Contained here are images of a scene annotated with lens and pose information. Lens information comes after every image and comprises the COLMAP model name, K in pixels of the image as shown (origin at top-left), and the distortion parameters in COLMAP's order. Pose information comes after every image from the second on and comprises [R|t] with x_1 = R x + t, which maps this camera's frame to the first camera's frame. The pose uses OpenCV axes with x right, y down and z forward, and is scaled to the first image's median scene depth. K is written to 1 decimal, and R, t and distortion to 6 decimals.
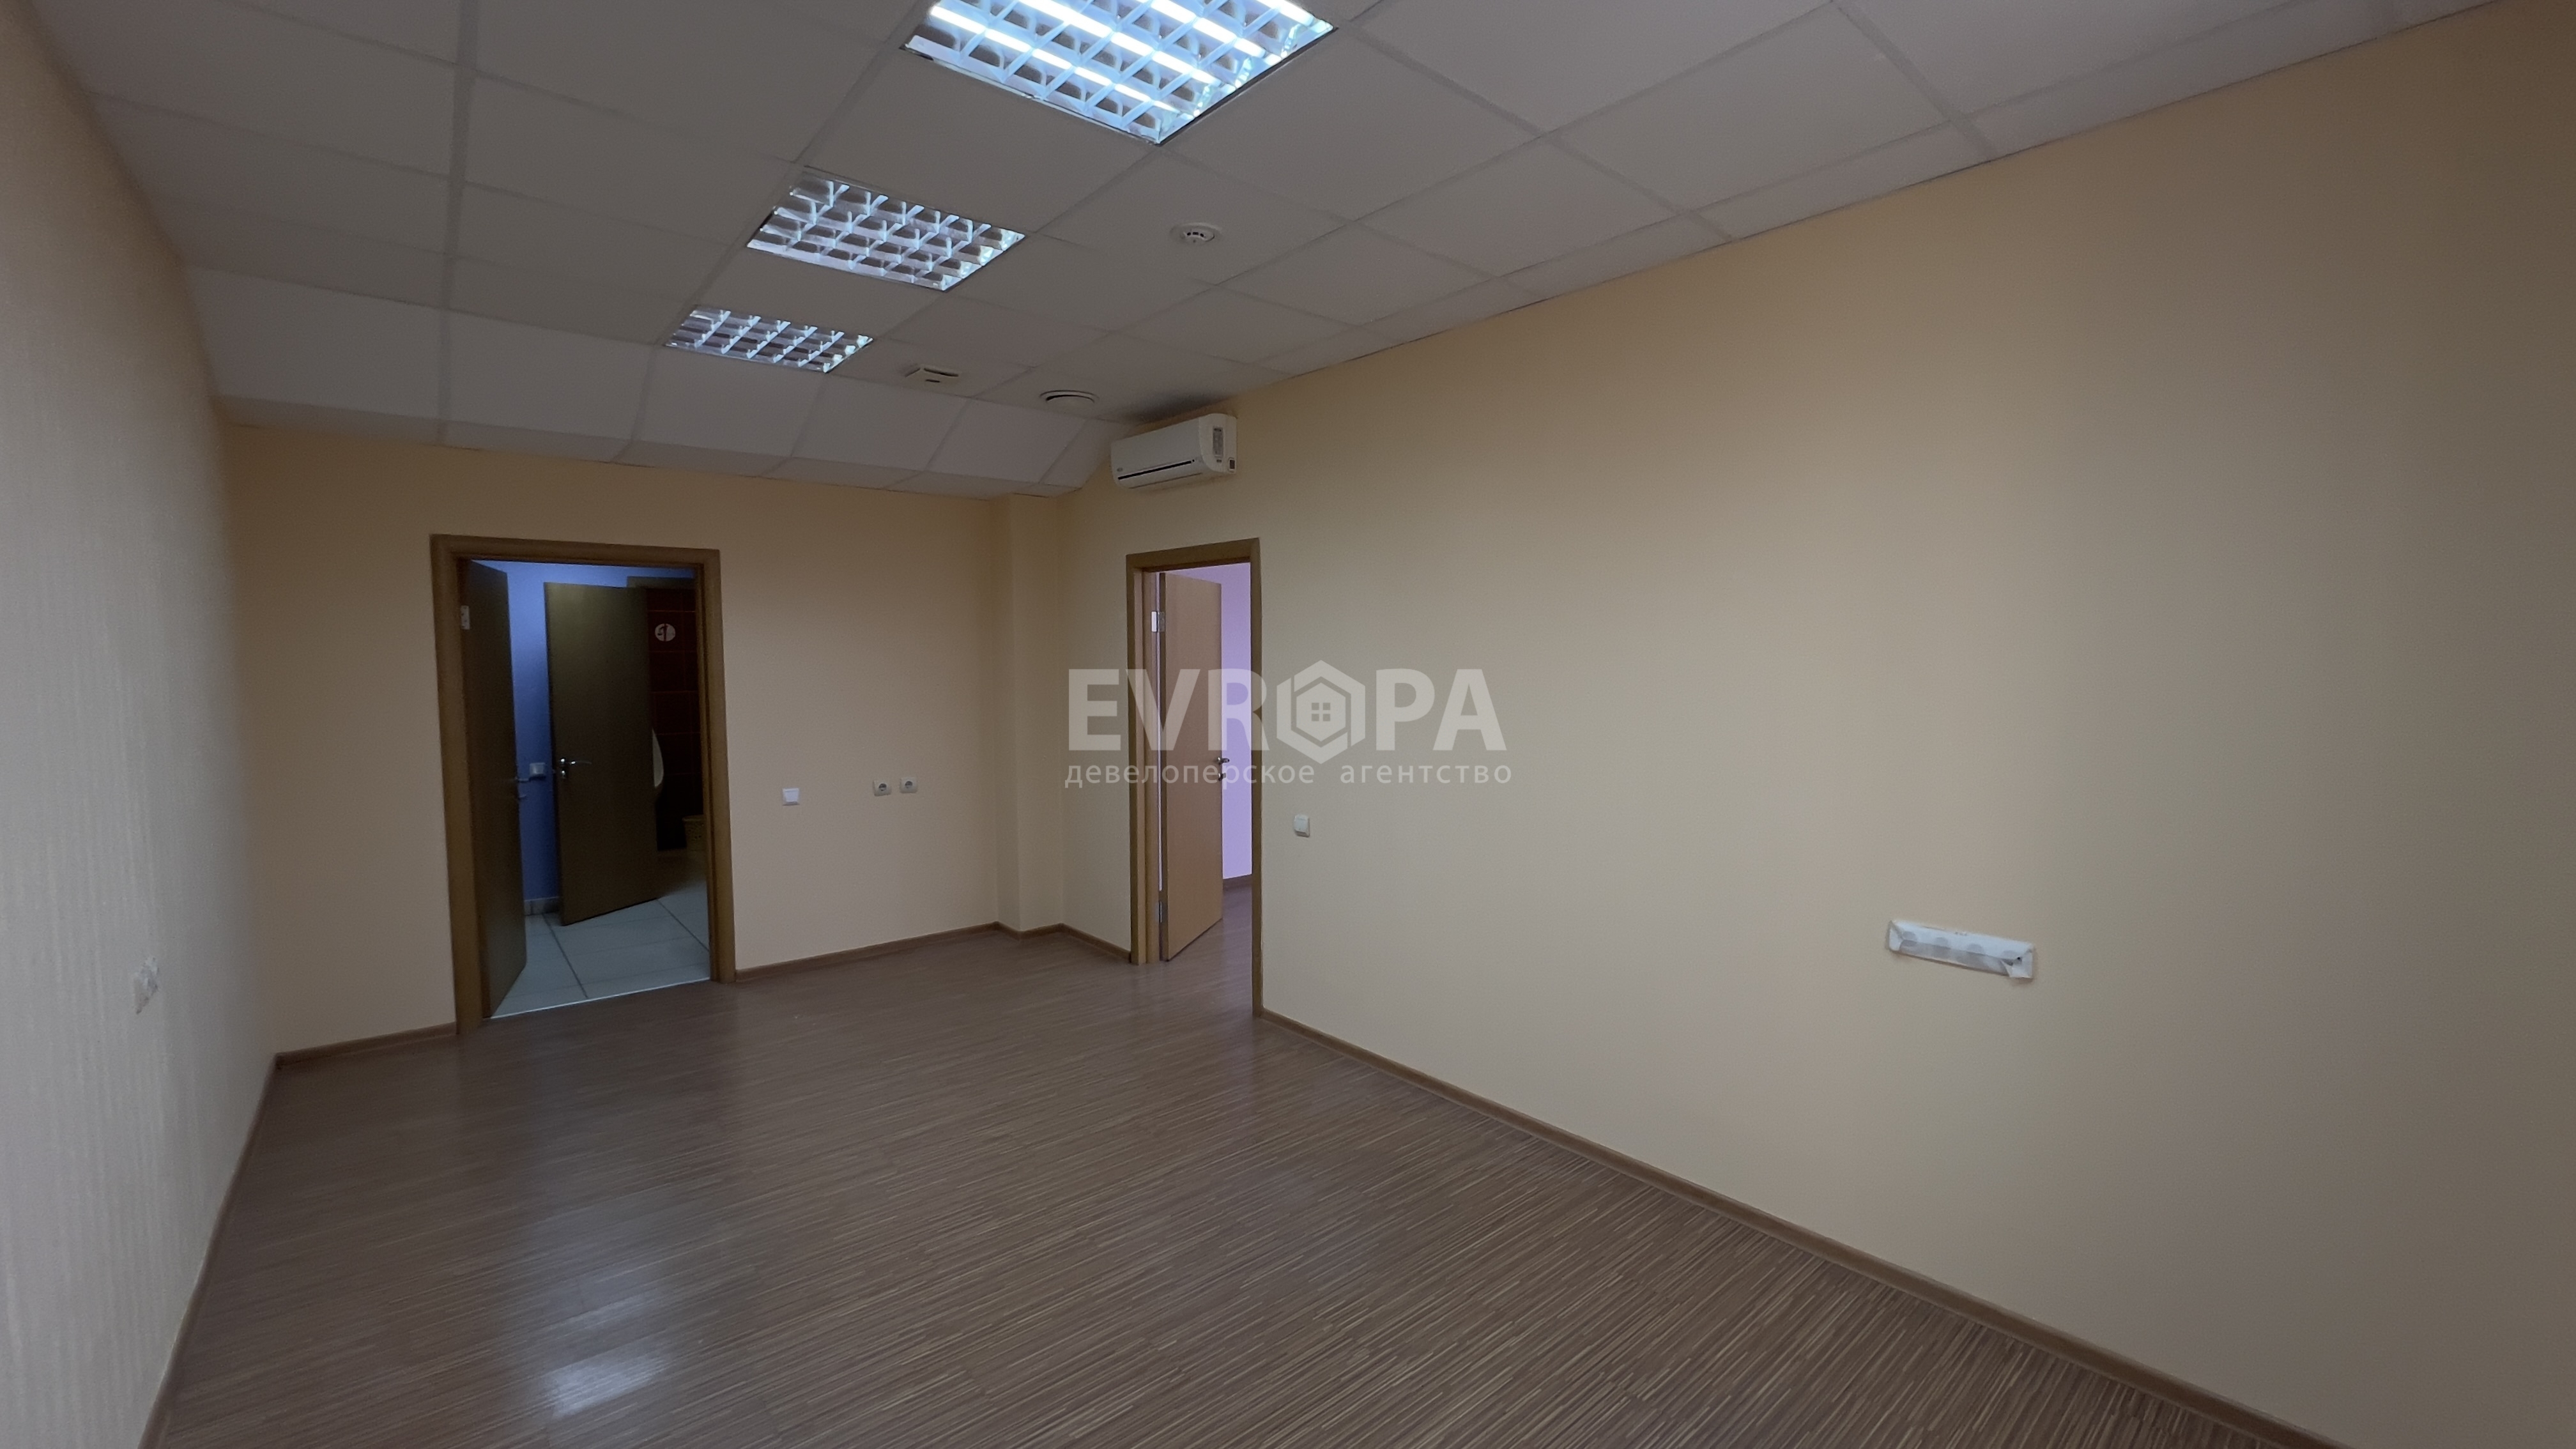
lens RADIAL K [[1039.5, 0, 1274.2], [0, 1039.5, 728.7], [0, 0, 1]] dist [0.008157, -0.000274]
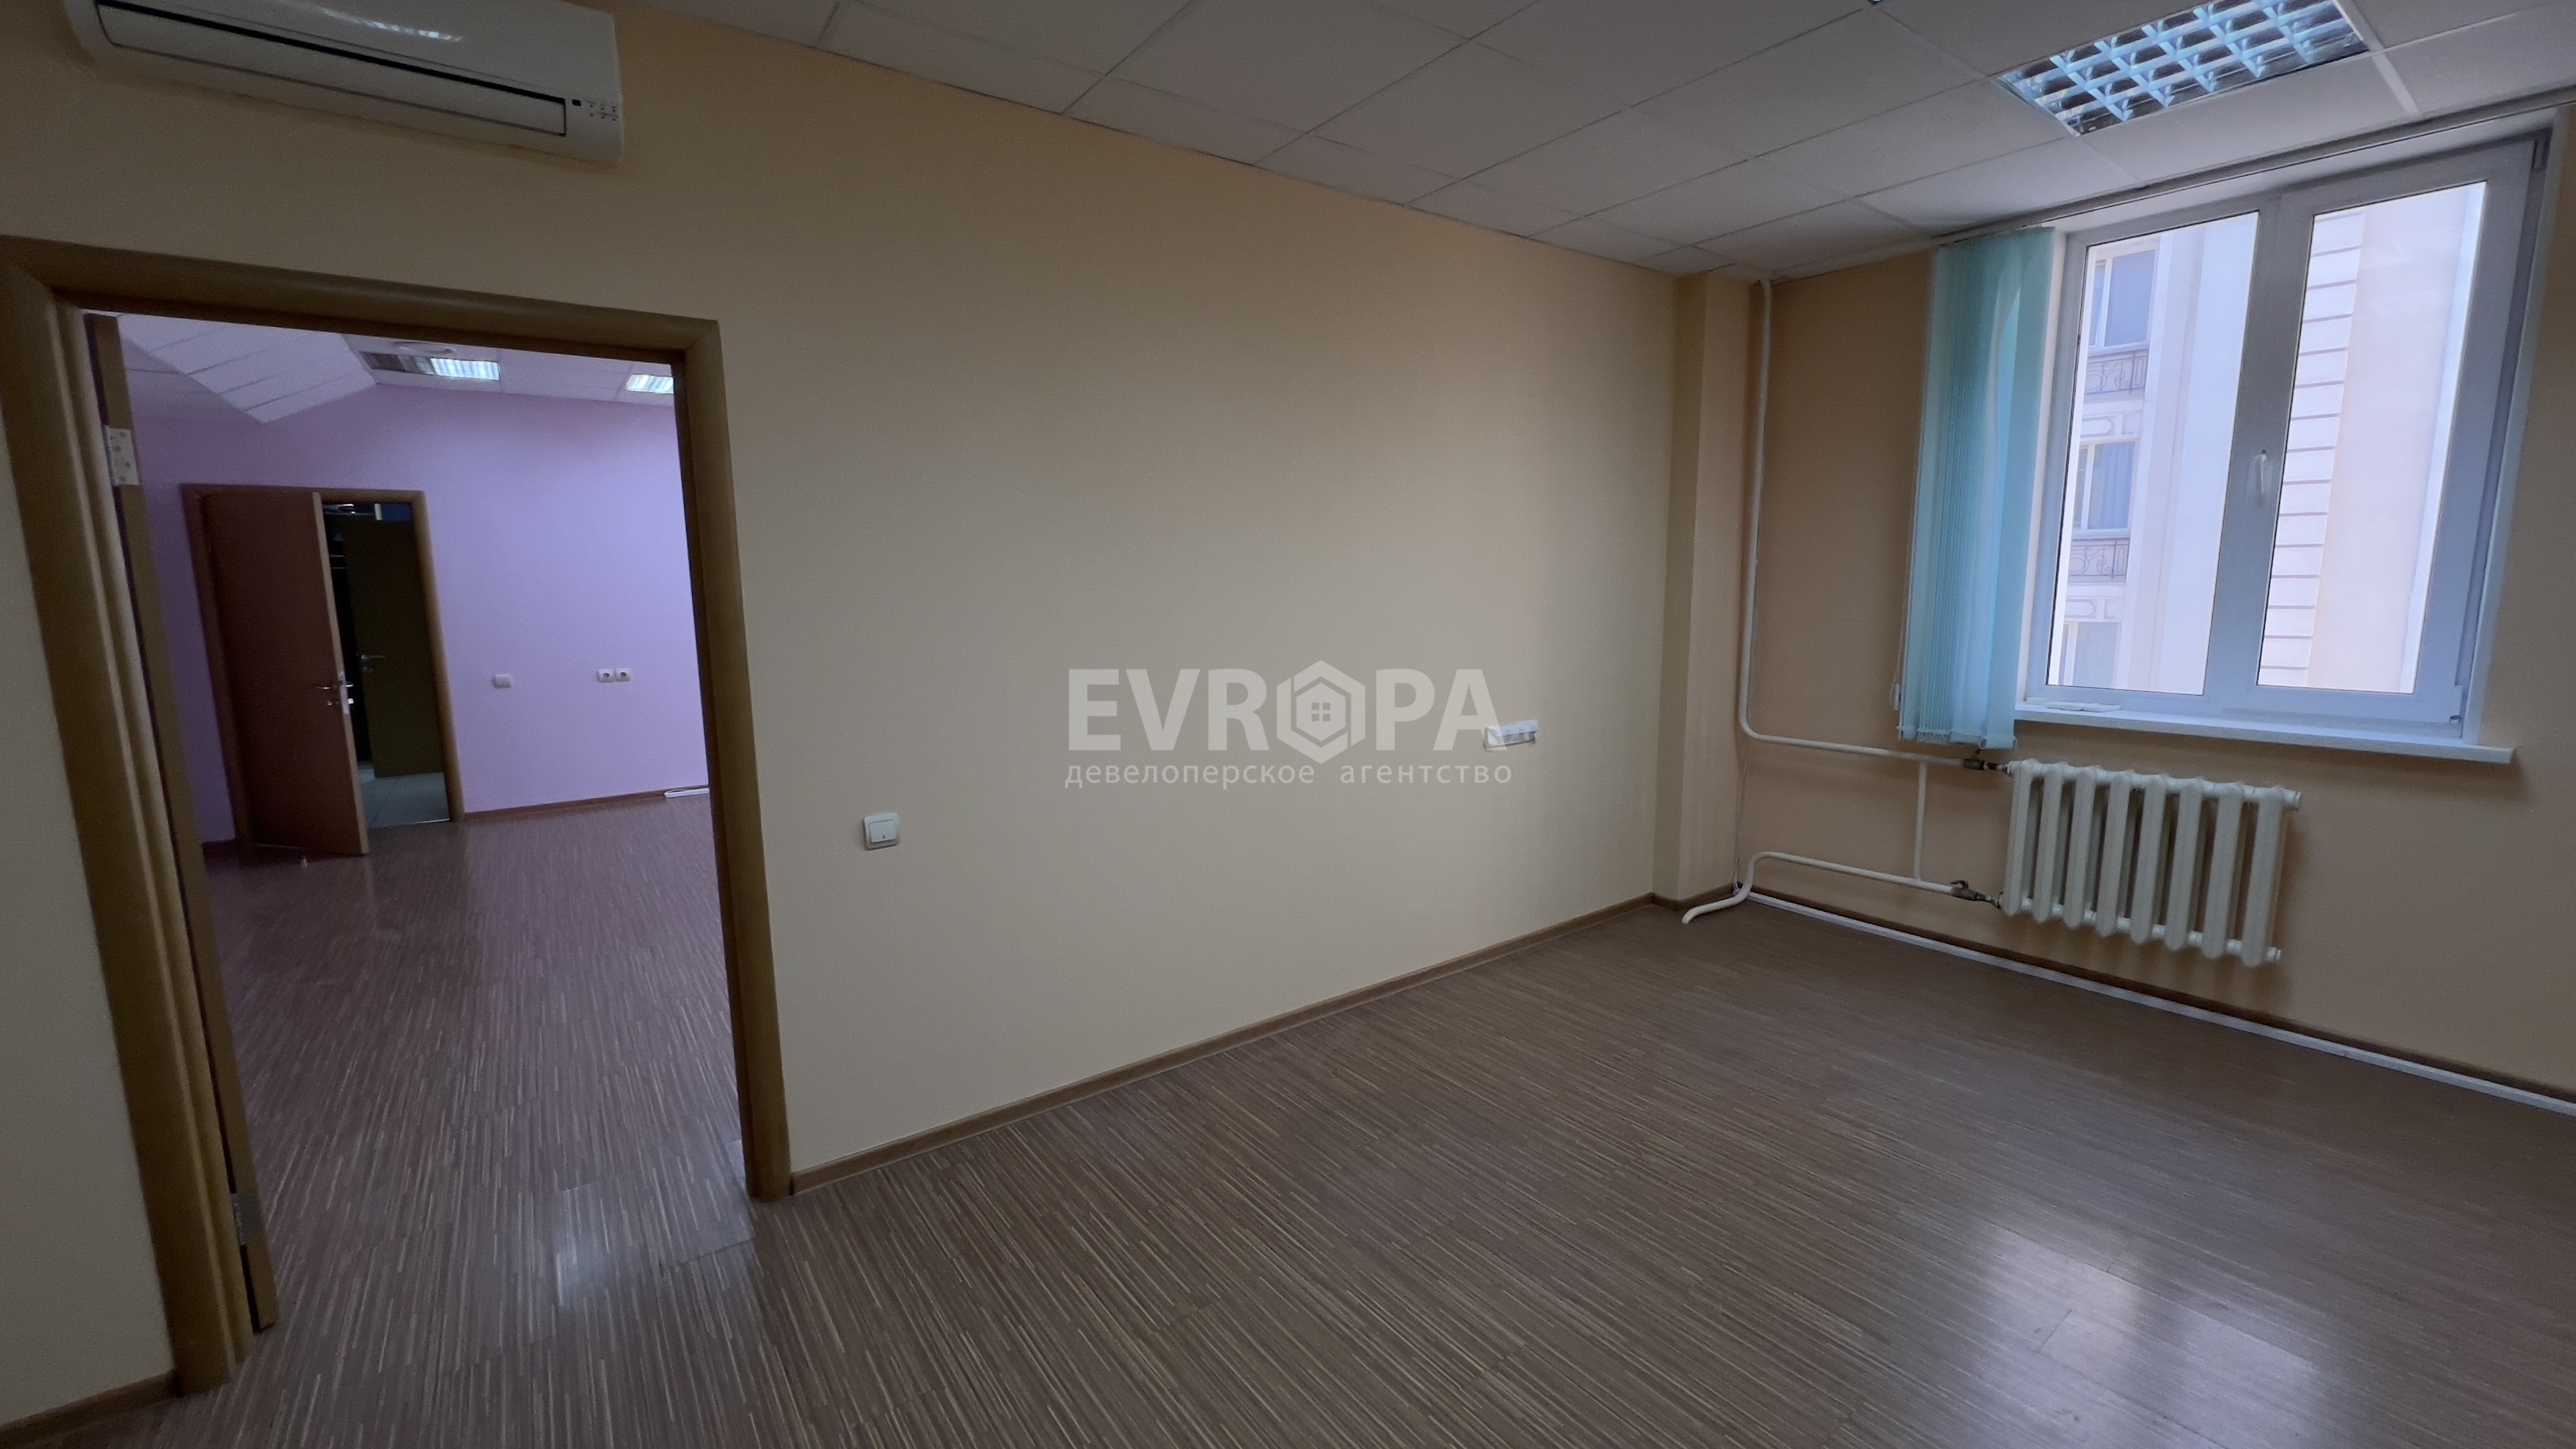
lens RADIAL K [[1039.5, 0, 1287.6], [0, 1039.5, 719.6], [0, 0, 1]] dist [0.008157, -0.000274]
pose [[0.060683, -0.138964, 0.988436, -0.861347], [0.084159, 0.987448, 0.133658, -0.051538], [-0.994603, 0.075076, 0.071616, 1.099750]]
